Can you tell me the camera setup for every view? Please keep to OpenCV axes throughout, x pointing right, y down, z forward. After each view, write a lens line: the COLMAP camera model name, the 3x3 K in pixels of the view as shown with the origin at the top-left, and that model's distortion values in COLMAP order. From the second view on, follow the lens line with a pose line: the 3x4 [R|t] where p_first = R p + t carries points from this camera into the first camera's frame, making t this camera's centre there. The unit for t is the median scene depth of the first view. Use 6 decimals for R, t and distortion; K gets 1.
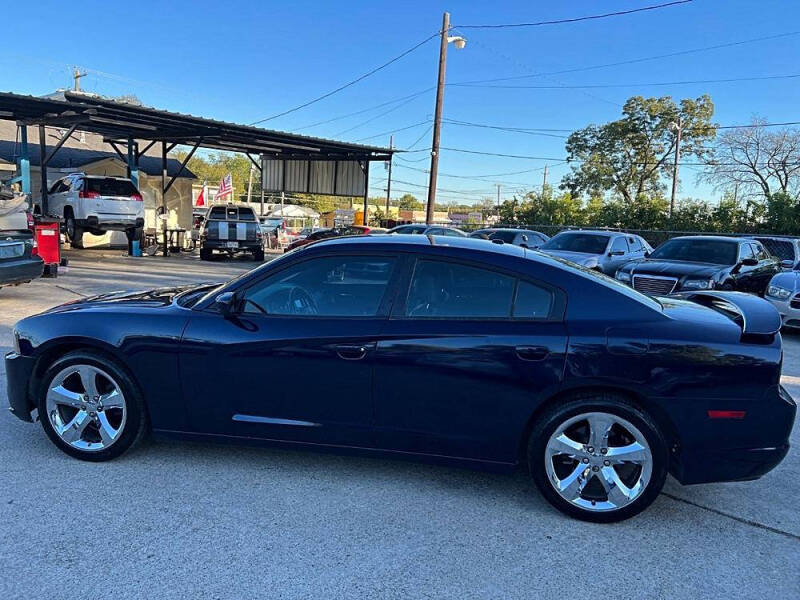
lens RADIAL K [[597.4, 0, 406.9], [0, 597.4, 304.2], [0, 0, 1]] dist [0.056201, -0.067308]
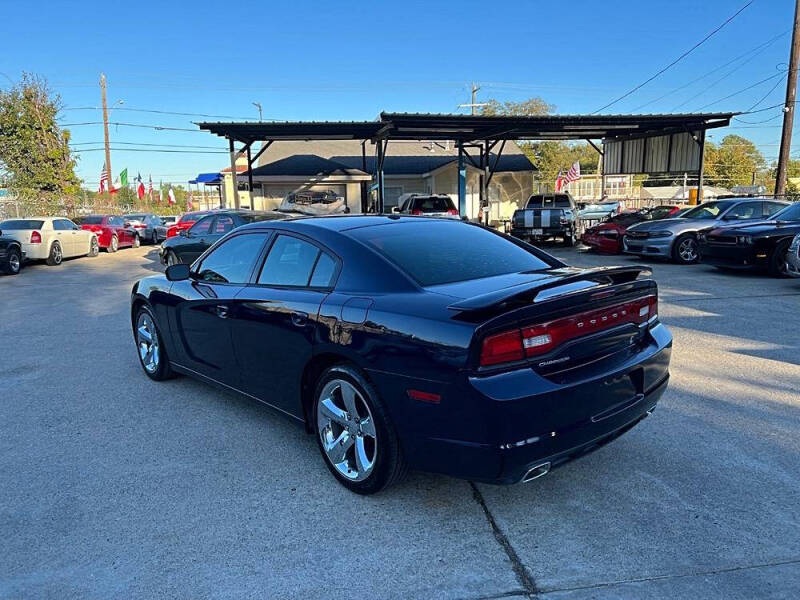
lens RADIAL K [[597.4, 0, 405.9], [0, 597.4, 298.3], [0, 0, 1]] dist [0.056201, -0.067308]
pose [[0.783751, 0.033925, -0.620148, 0.156082], [-0.029039, 0.999417, 0.017972, 0.003110], [0.620396, 0.003923, 0.784279, 0.041946]]
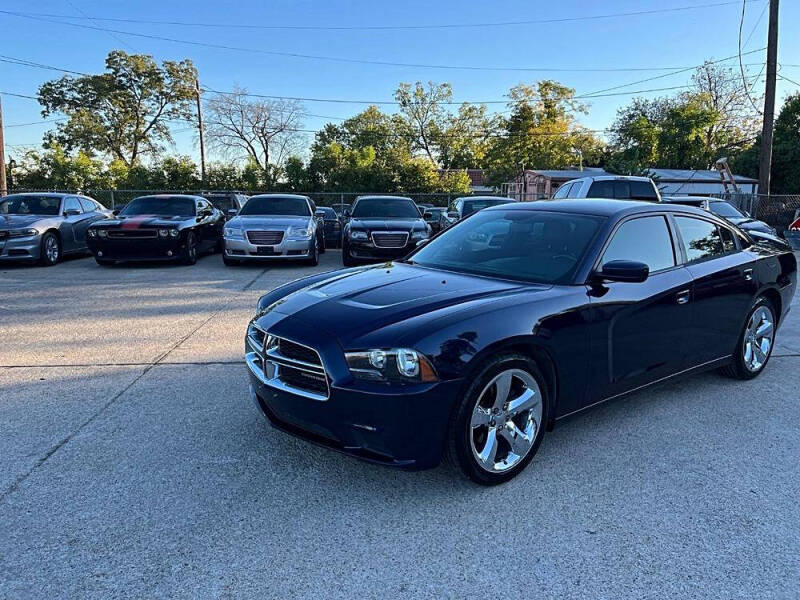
lens RADIAL K [[597.4, 0, 409.5], [0, 597.4, 300.3], [0, 0, 1]] dist [0.056201, -0.067308]
pose [[0.655975, -0.165860, 0.736334, -0.218334], [0.124925, 0.985960, 0.110797, -0.018833], [-0.744373, 0.019307, 0.667485, 0.097767]]
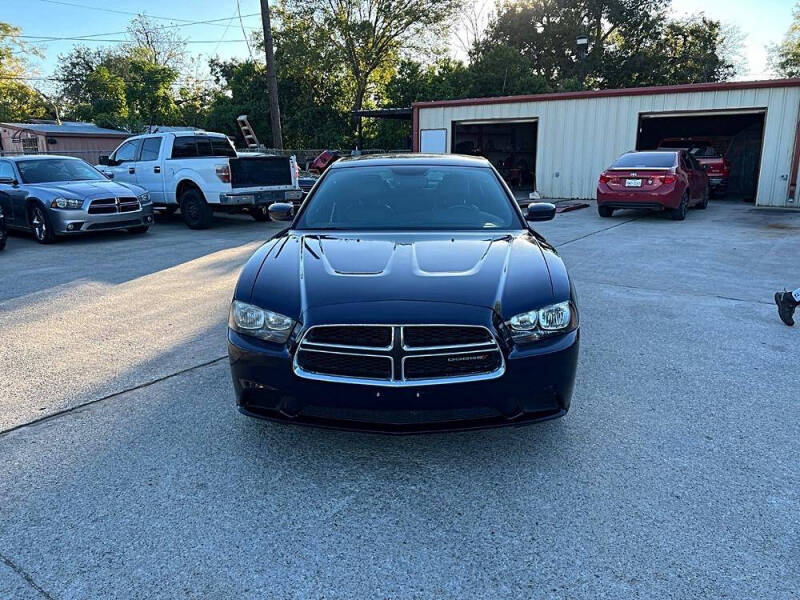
lens RADIAL K [[597.4, 0, 401.1], [0, 597.4, 304.1], [0, 0, 1]] dist [0.056201, -0.067308]
pose [[-0.141692, -0.282573, 0.948723, -0.247546], [0.144969, 0.942137, 0.302262, -0.039773], [-0.979238, 0.180363, -0.092529, 0.238614]]
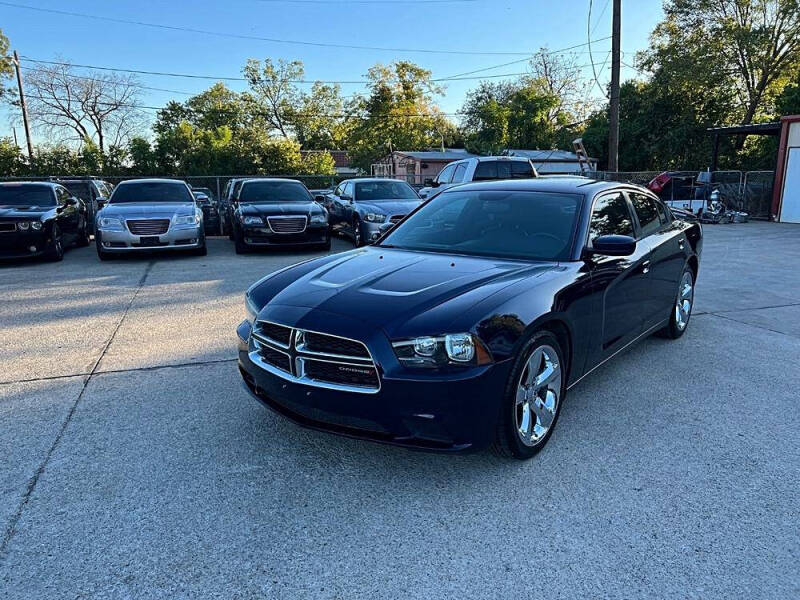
lens RADIAL K [[597.4, 0, 408.5], [0, 597.4, 303.5], [0, 0, 1]] dist [0.056201, -0.067308]
pose [[0.455321, -0.228513, 0.860502, -0.240687], [0.152386, 0.972241, 0.177553, -0.025320], [-0.877189, 0.050285, 0.477504, 0.134957]]
